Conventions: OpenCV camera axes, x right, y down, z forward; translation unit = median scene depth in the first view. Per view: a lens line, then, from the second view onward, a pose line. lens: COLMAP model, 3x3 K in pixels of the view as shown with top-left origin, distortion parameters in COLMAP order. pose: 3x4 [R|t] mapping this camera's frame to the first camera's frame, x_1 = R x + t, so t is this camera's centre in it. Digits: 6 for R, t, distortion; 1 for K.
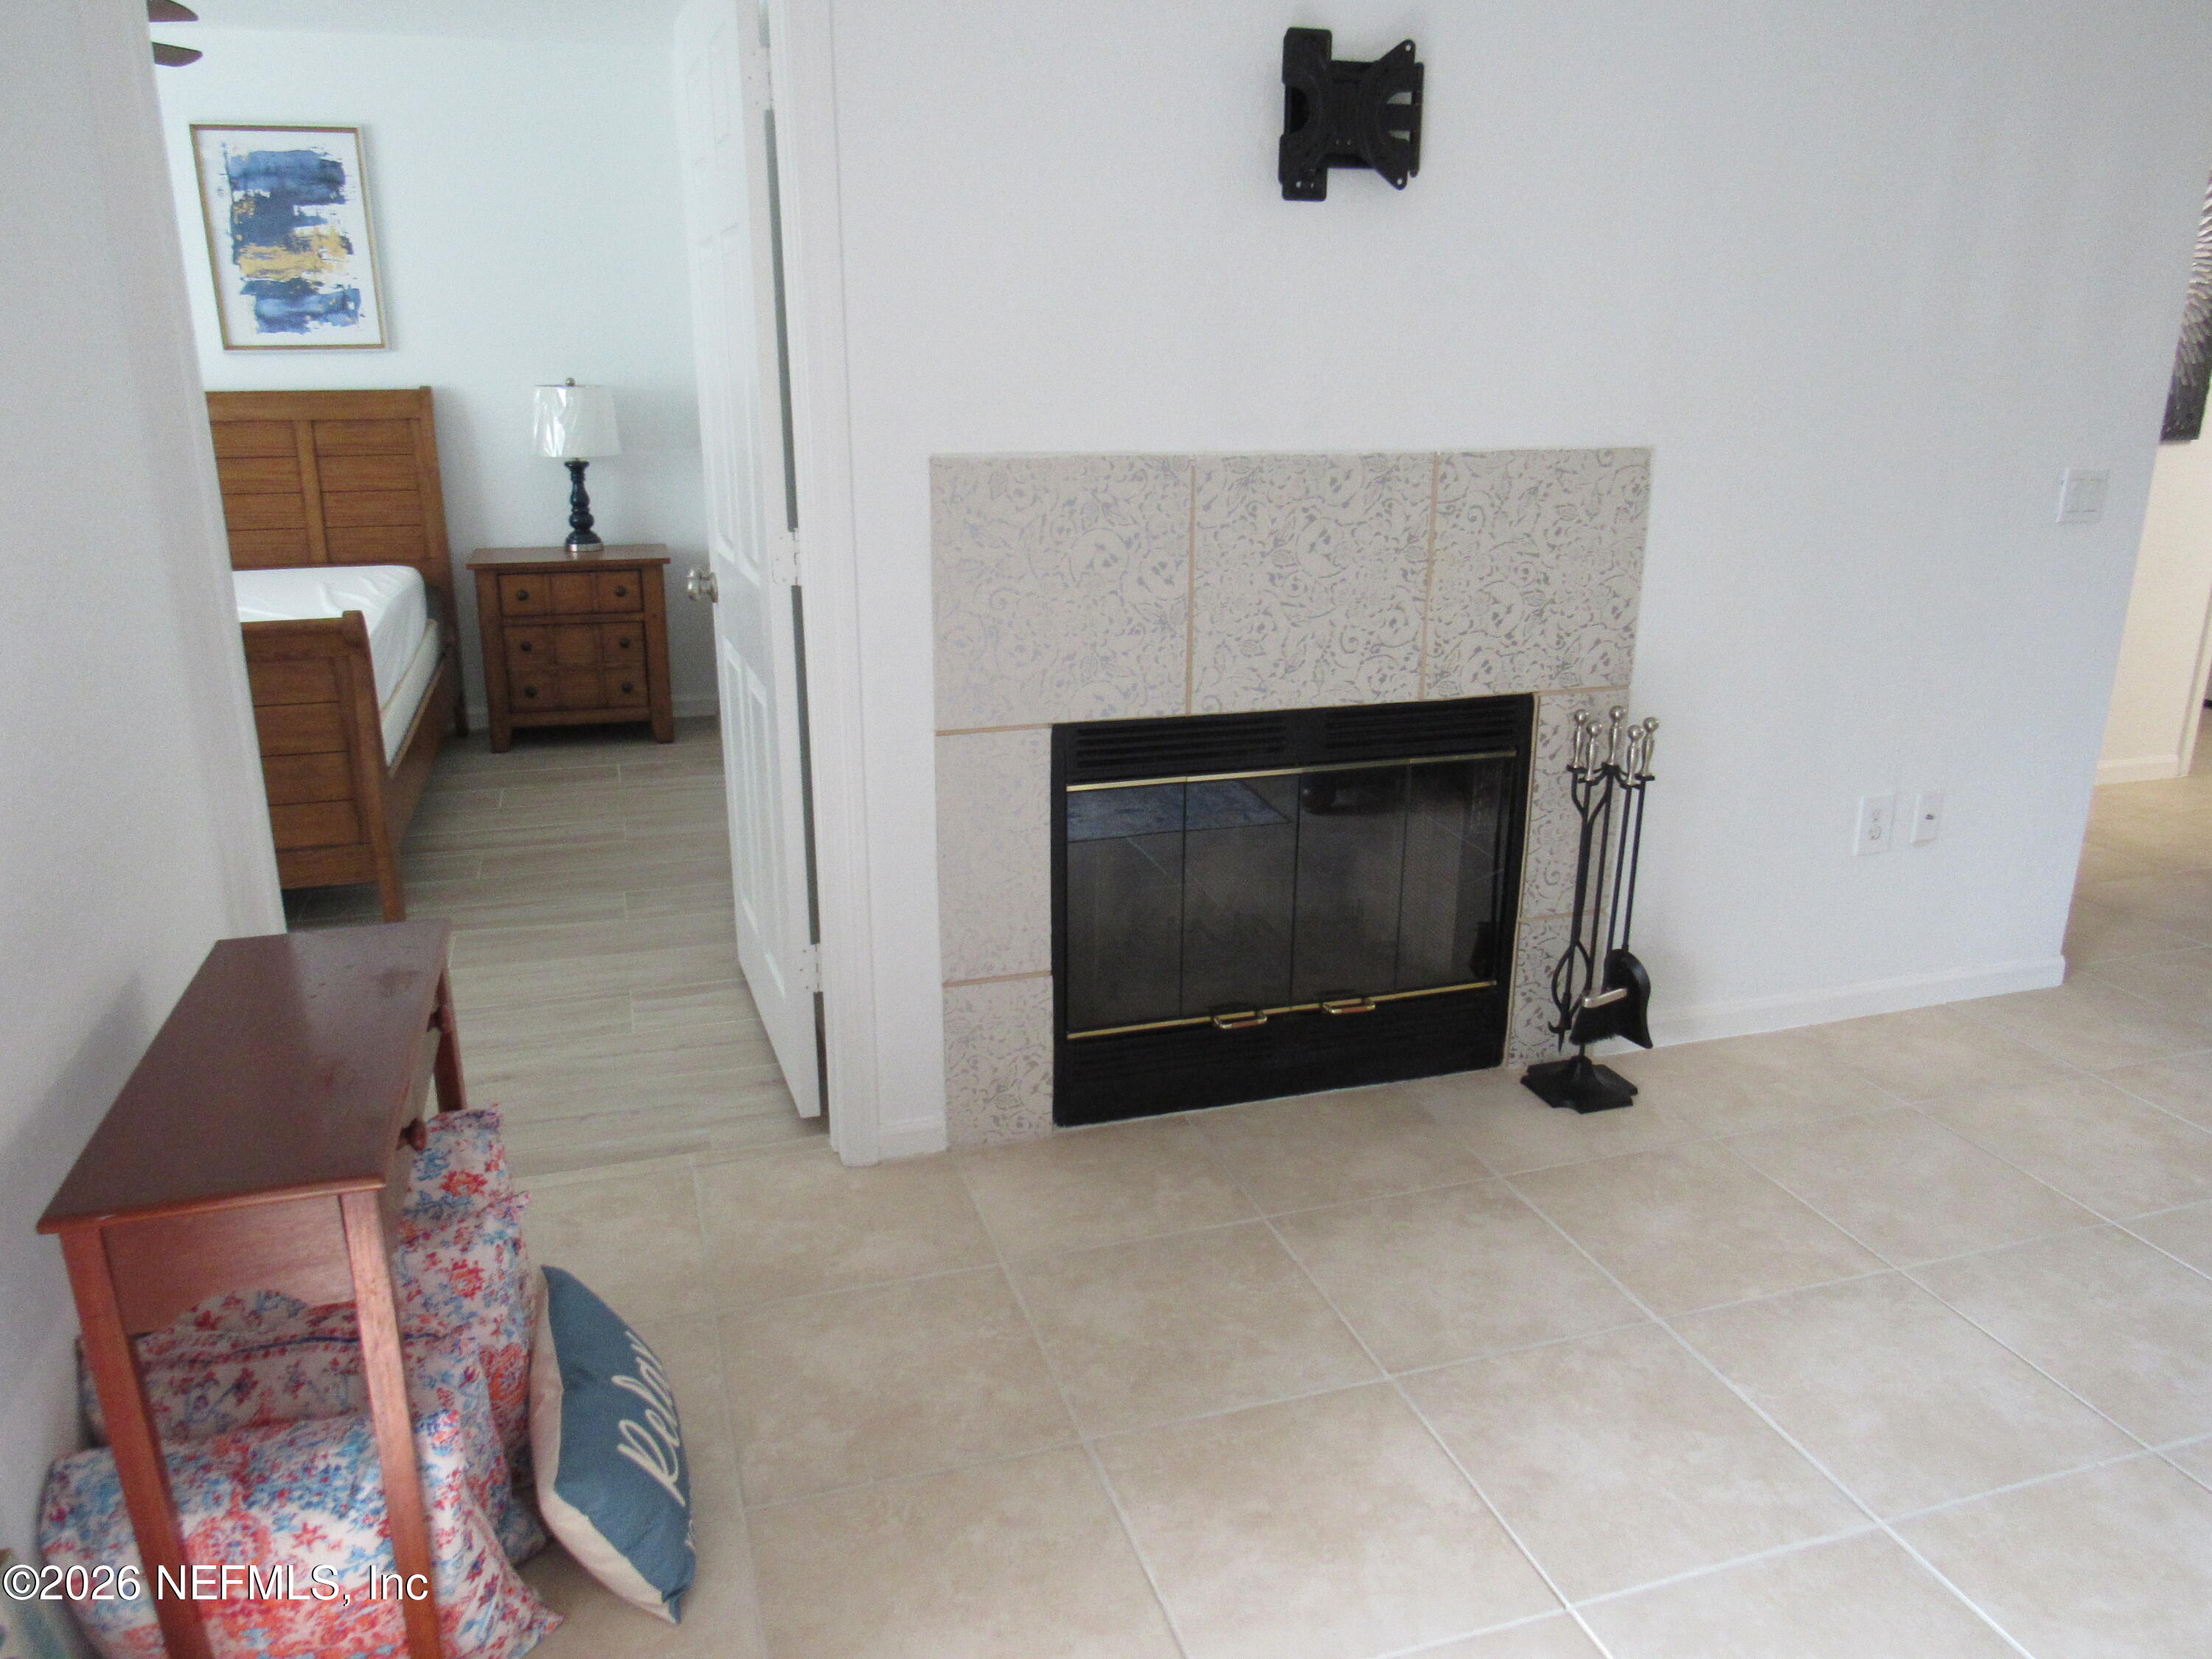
lens RADIAL K [[1563.6, 0, 1109.7], [0, 1563.6, 821.0], [0, 0, 1]] dist [-0.031456, 0.002348]
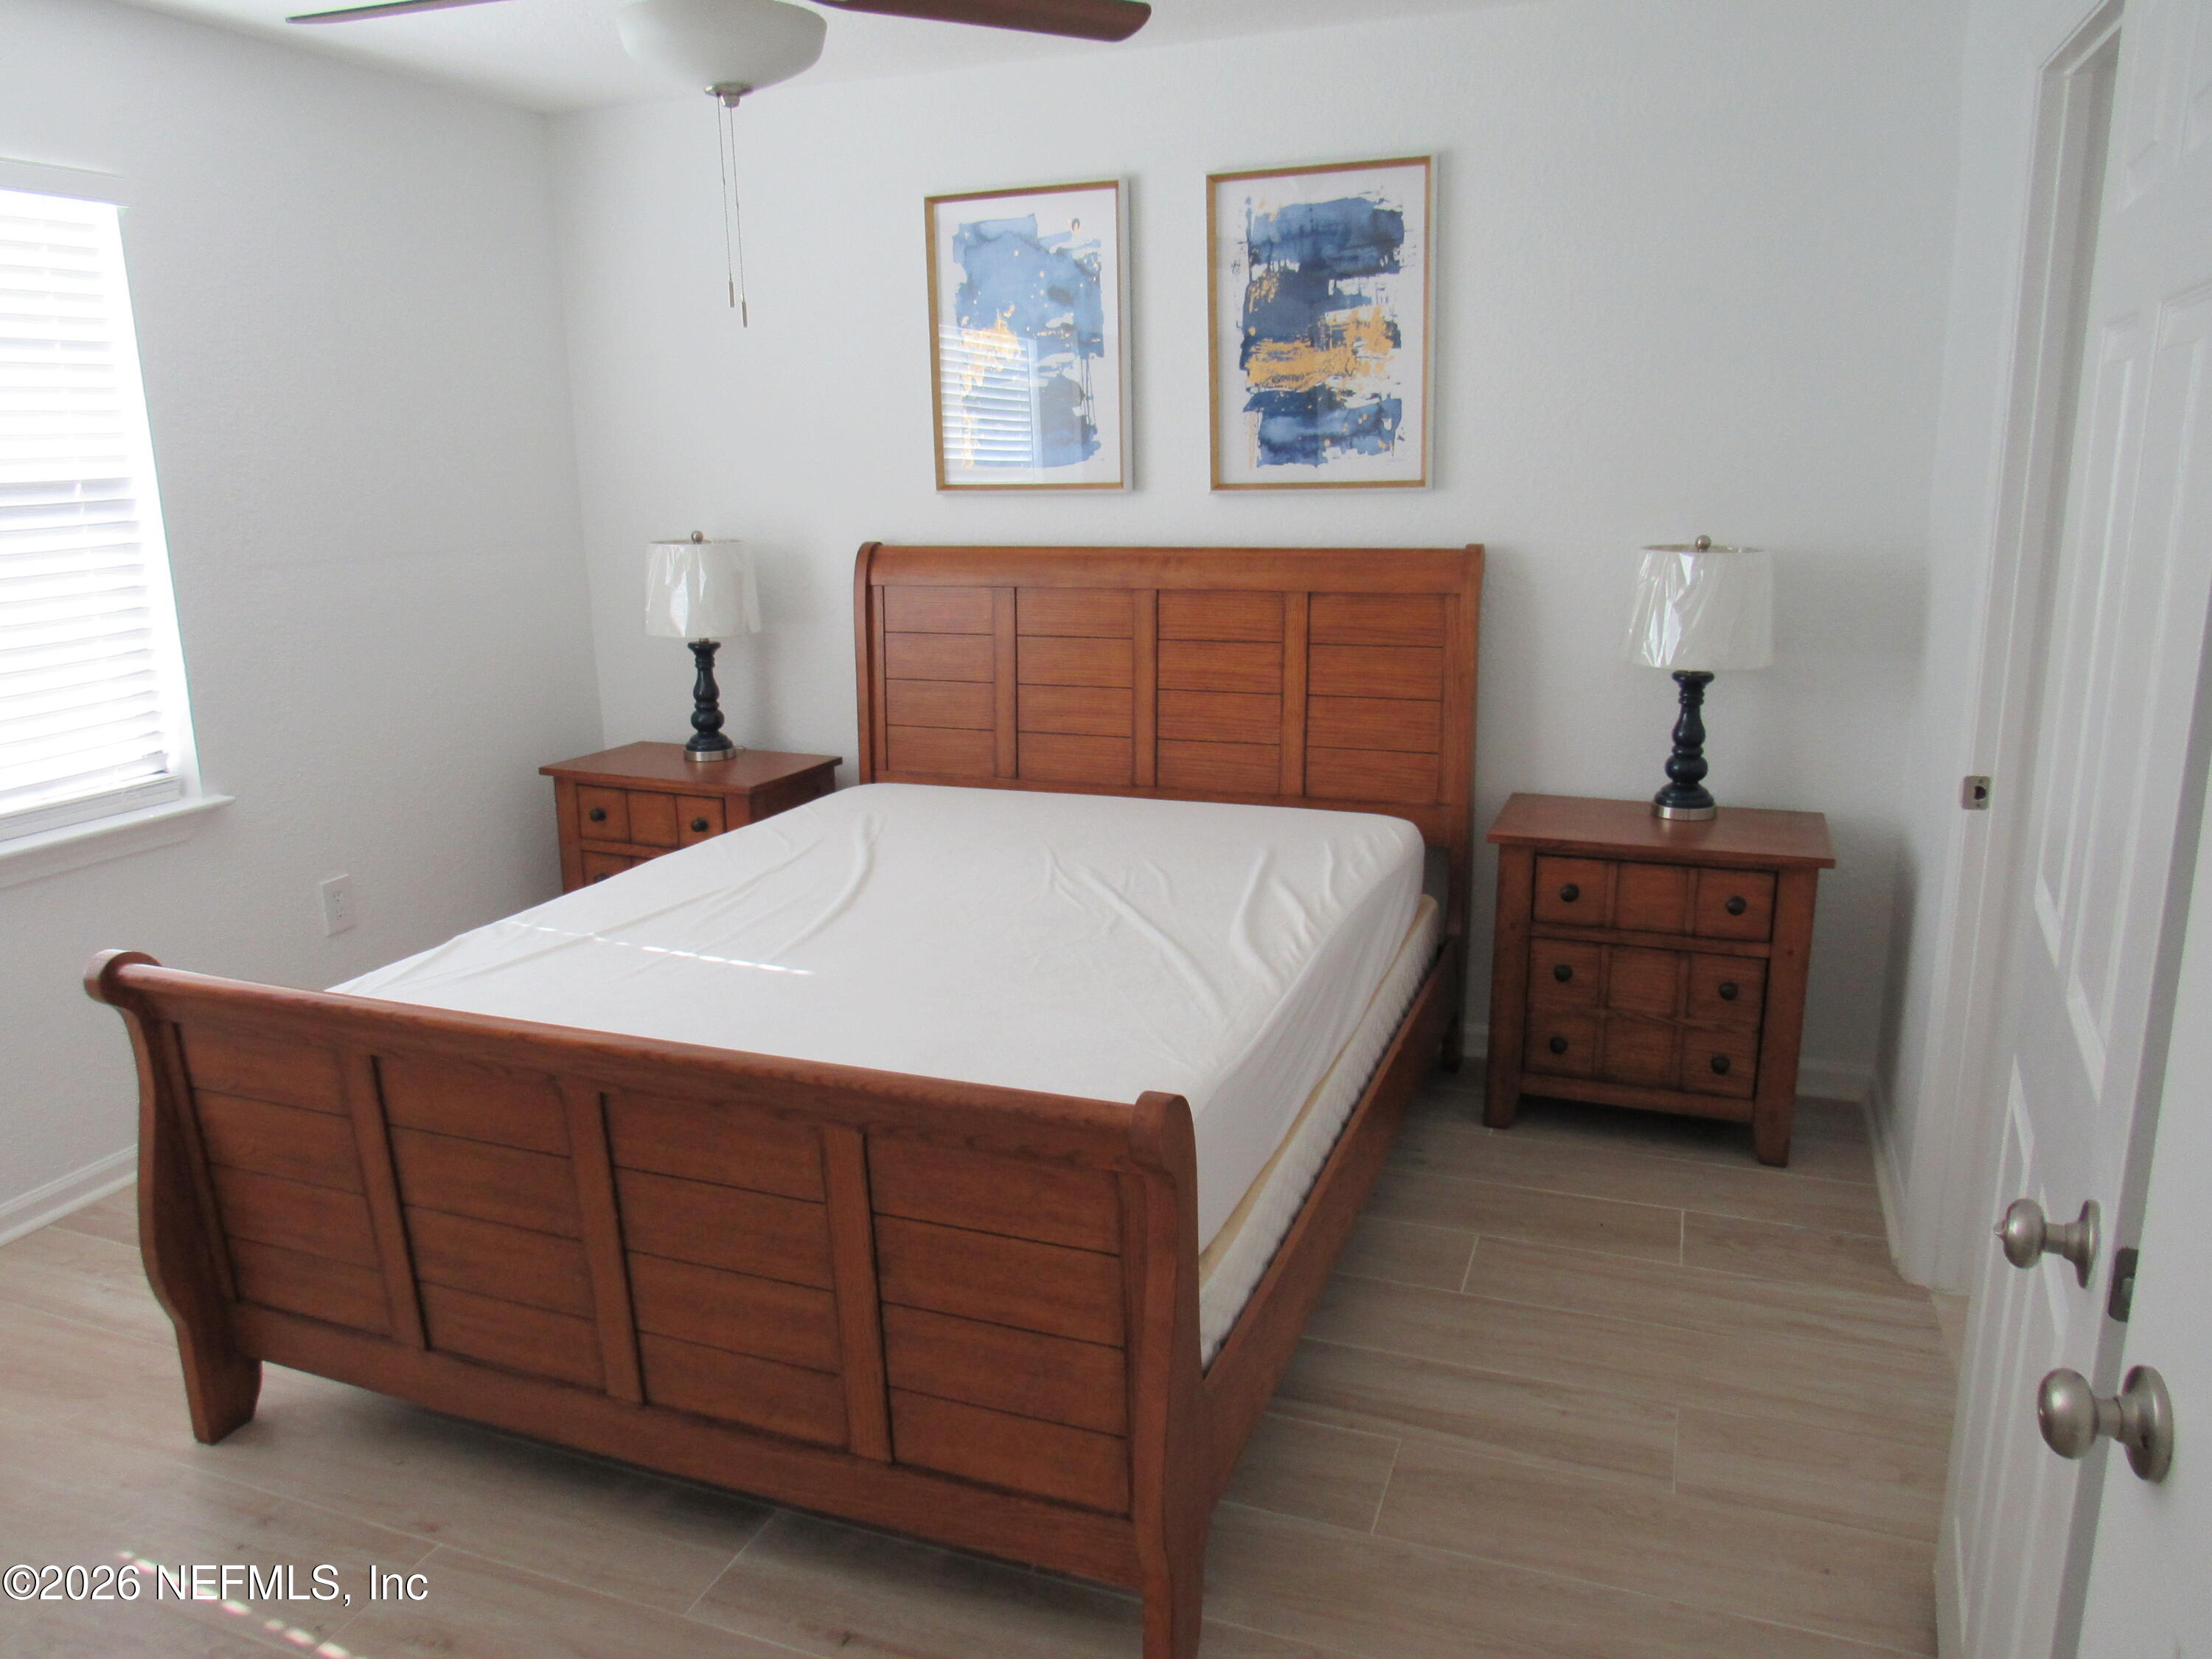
lens RADIAL K [[1563.6, 0, 1111.6], [0, 1563.6, 833.9], [0, 0, 1]] dist [-0.031456, 0.002348]
pose [[0.784618, 0.127166, -0.606797, -0.152529], [-0.161205, 0.986920, -0.001618, -0.137812], [0.598654, 0.099088, 0.794855, 0.409883]]
